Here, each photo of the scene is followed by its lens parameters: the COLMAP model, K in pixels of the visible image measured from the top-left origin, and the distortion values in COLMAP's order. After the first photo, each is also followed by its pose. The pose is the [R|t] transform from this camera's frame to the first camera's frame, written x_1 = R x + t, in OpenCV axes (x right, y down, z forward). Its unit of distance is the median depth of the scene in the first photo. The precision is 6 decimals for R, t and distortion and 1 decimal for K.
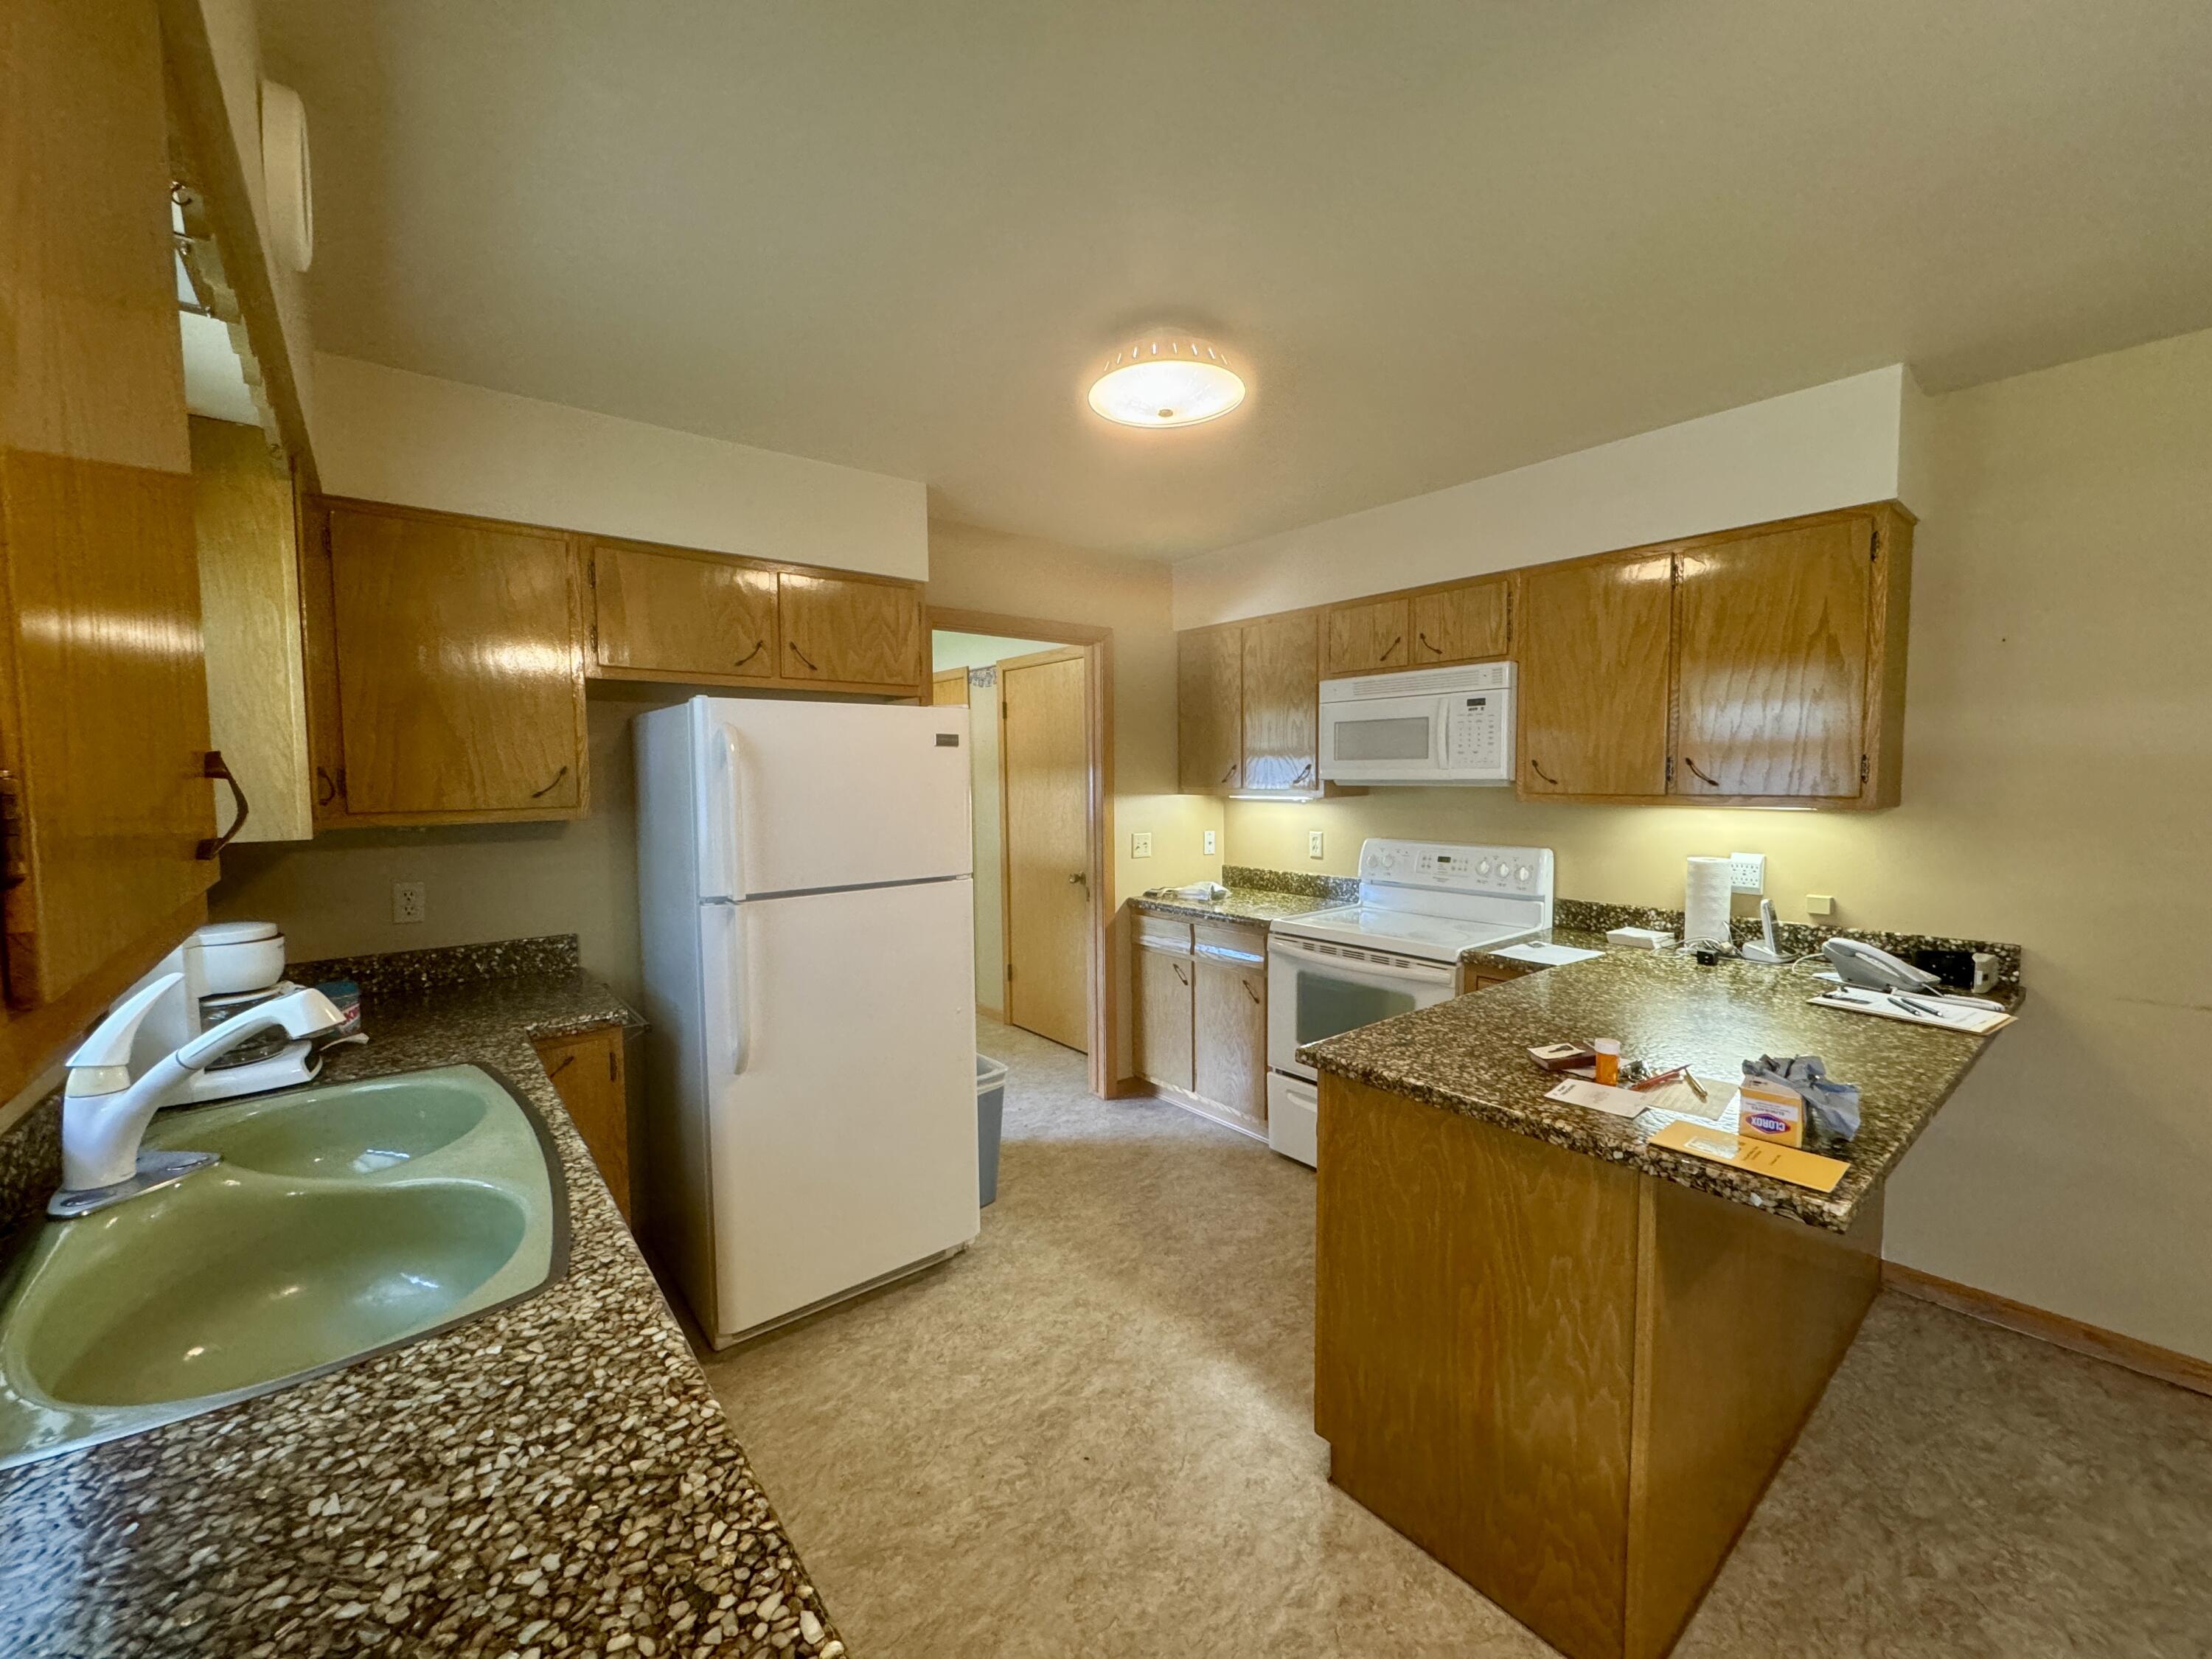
lens RADIAL K [[884.5, 0, 1094.5], [0, 884.5, 814.3], [0, 0, 1]] dist [0.001116, 0.000236]
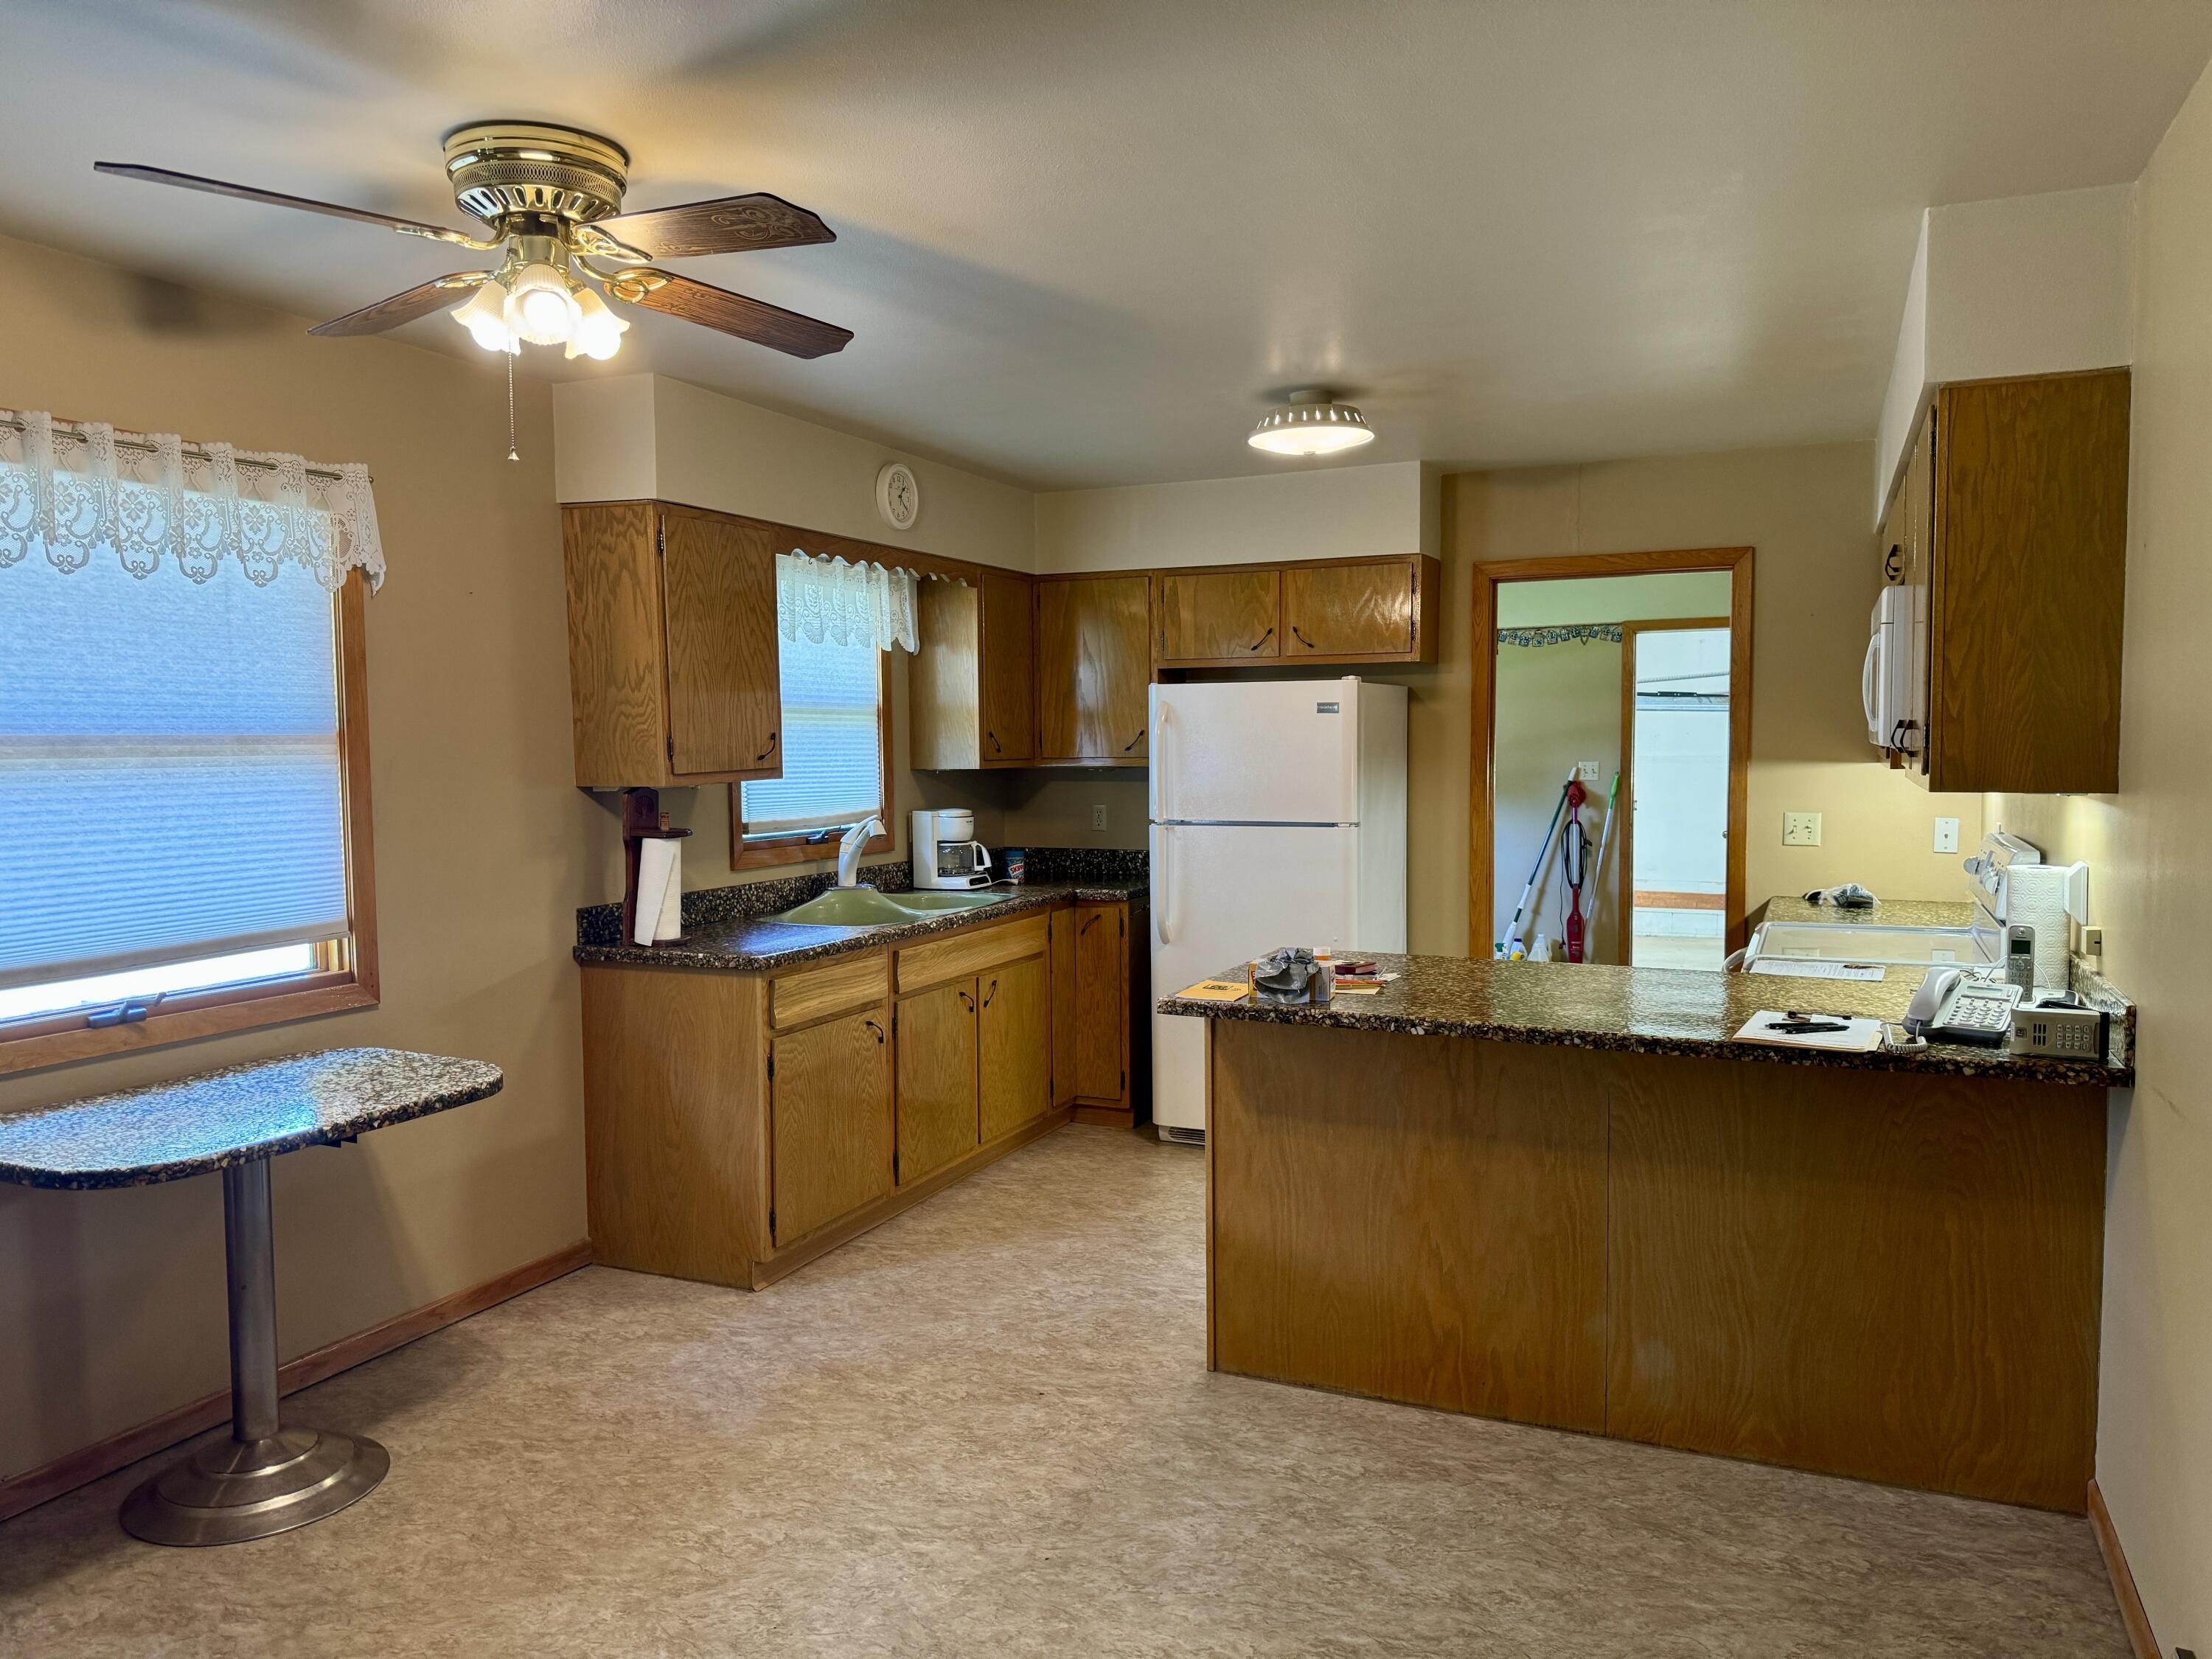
lens RADIAL K [[1566.1, 0, 1108.2], [0, 1566.1, 835.3], [0, 0, 1]] dist [0.030735, -0.051602]
pose [[0.446165, 0.064254, -0.892641, 1.537813], [-0.038879, 0.997869, 0.052395, -0.012006], [0.894106, 0.011328, 0.447712, -0.188165]]
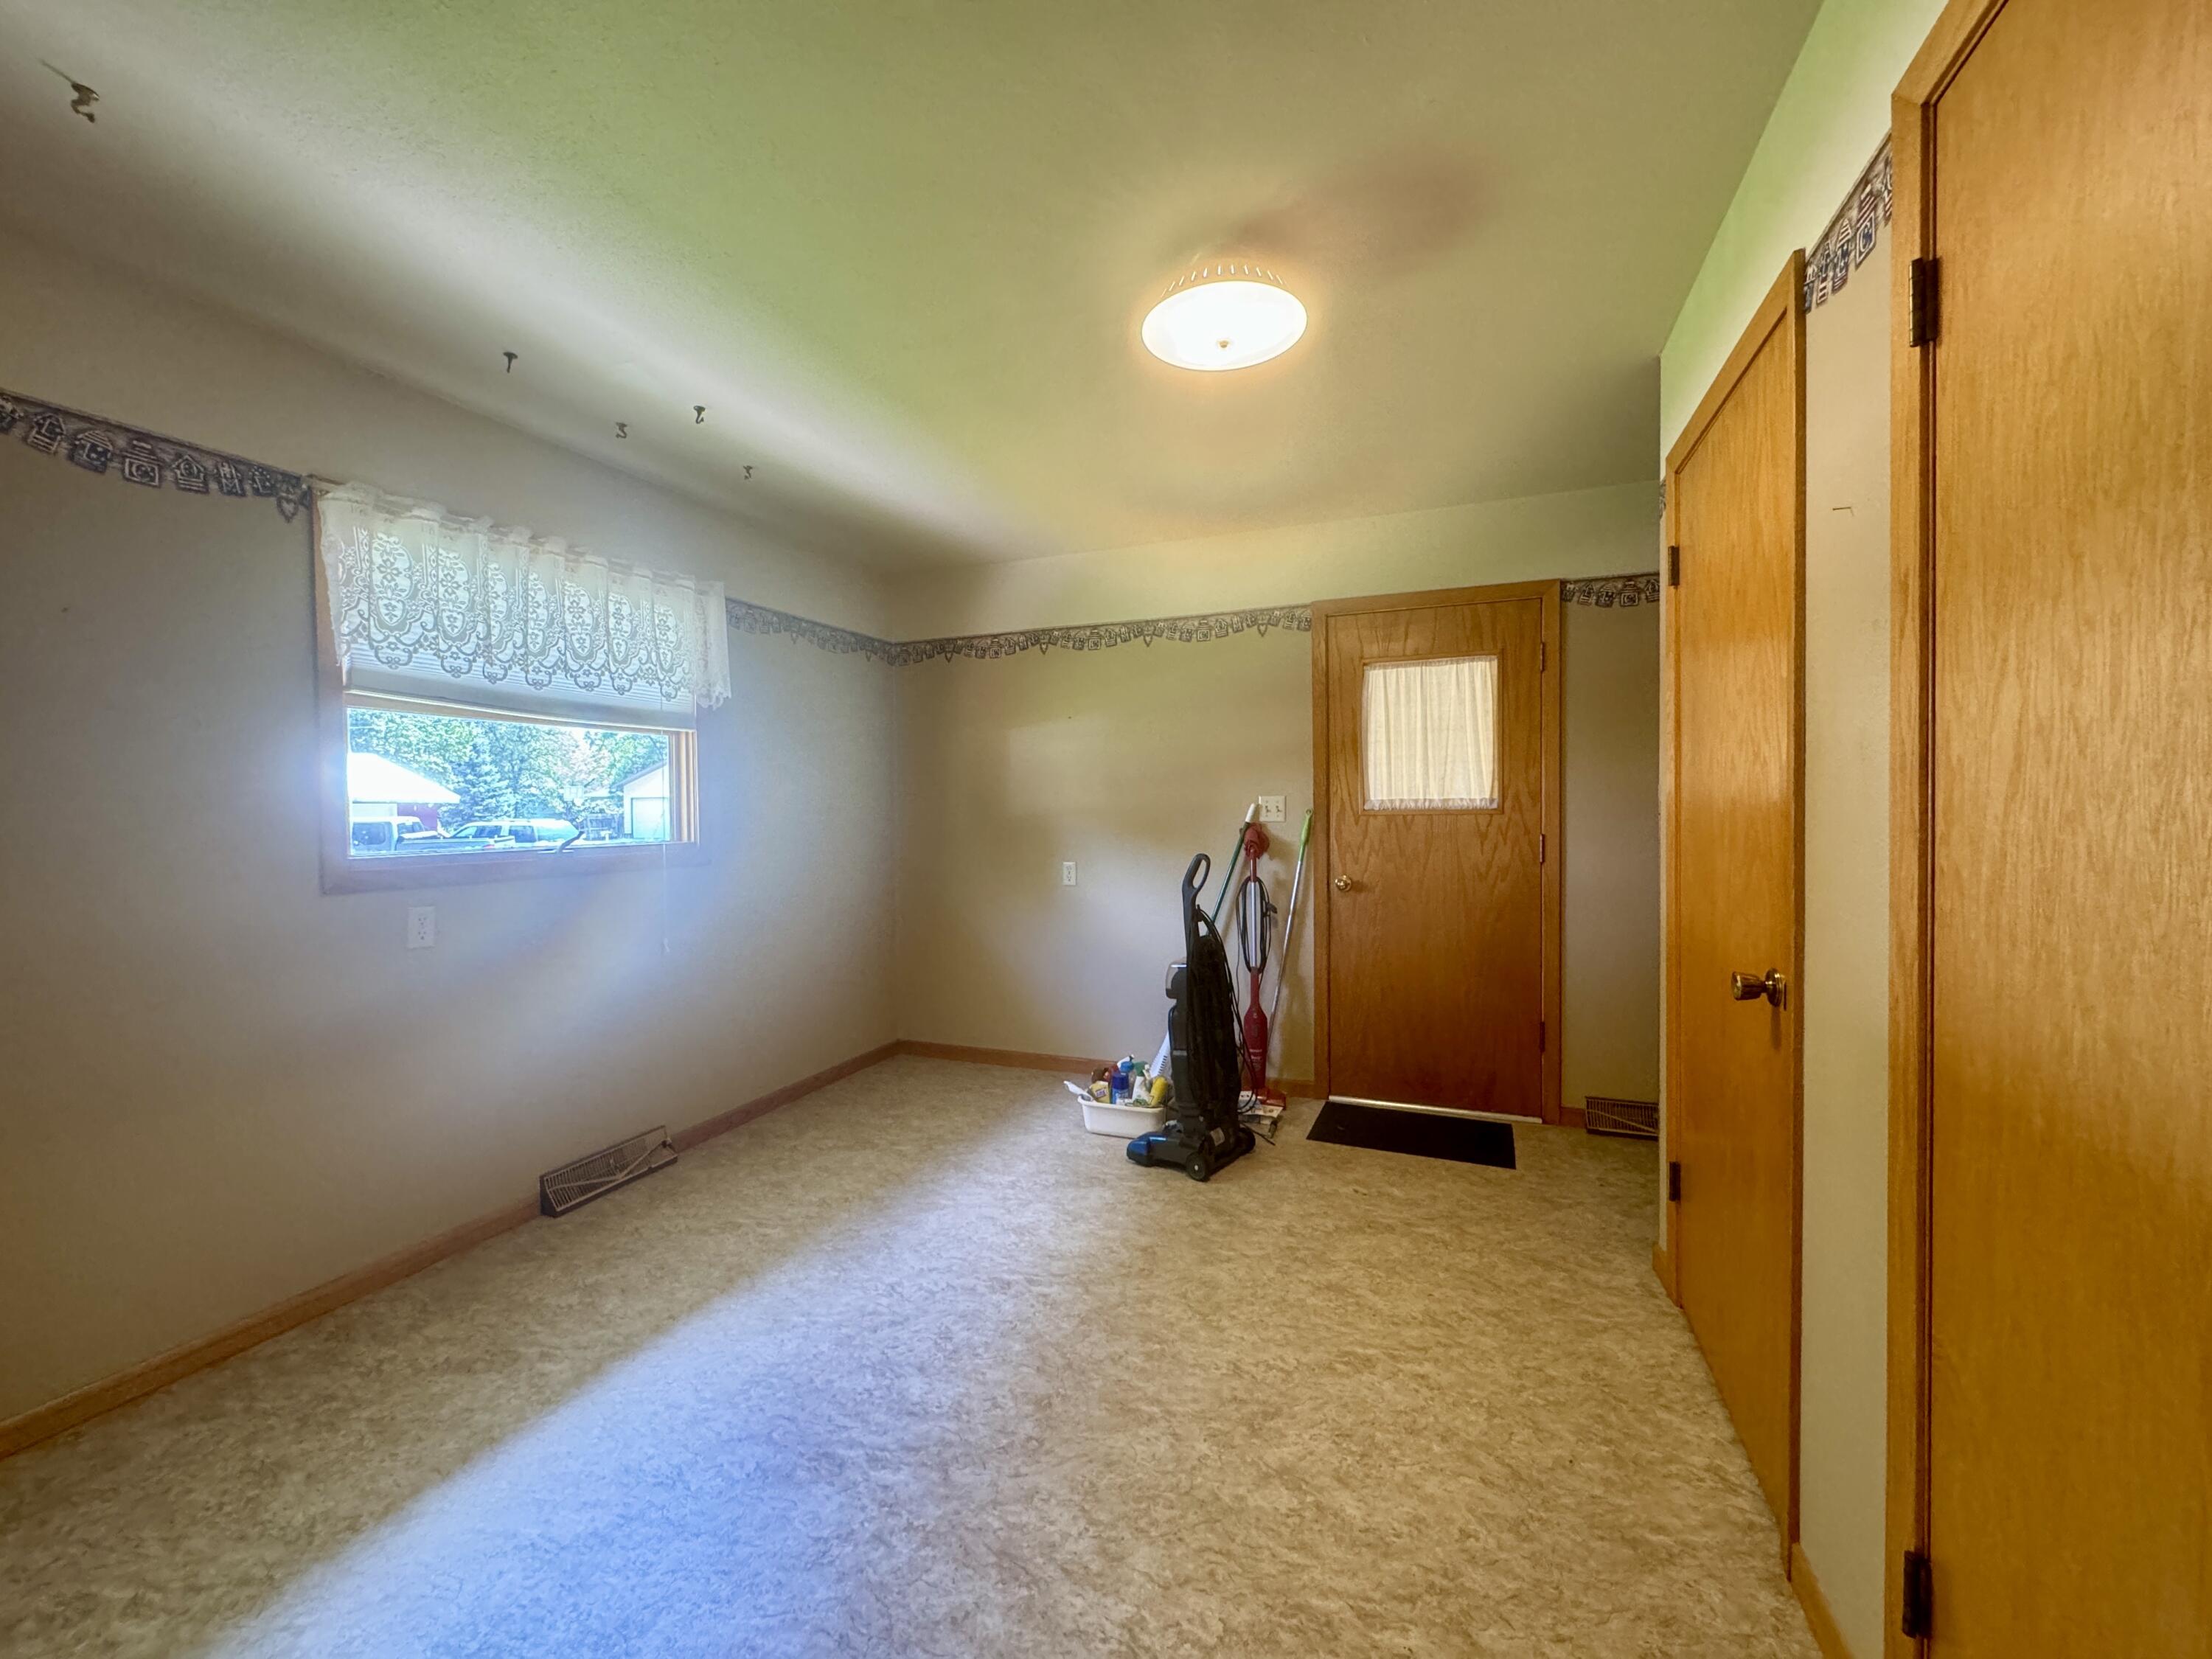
lens RADIAL K [[884.5, 0, 1097.3], [0, 884.5, 822.0], [0, 0, 1]] dist [0.001116, 0.000236]
pose [[0.479981, 0.019529, -0.877062, 1.314416], [-0.033134, 0.999442, 0.004121, 0.077793], [0.876653, 0.027082, 0.480360, -0.197044]]
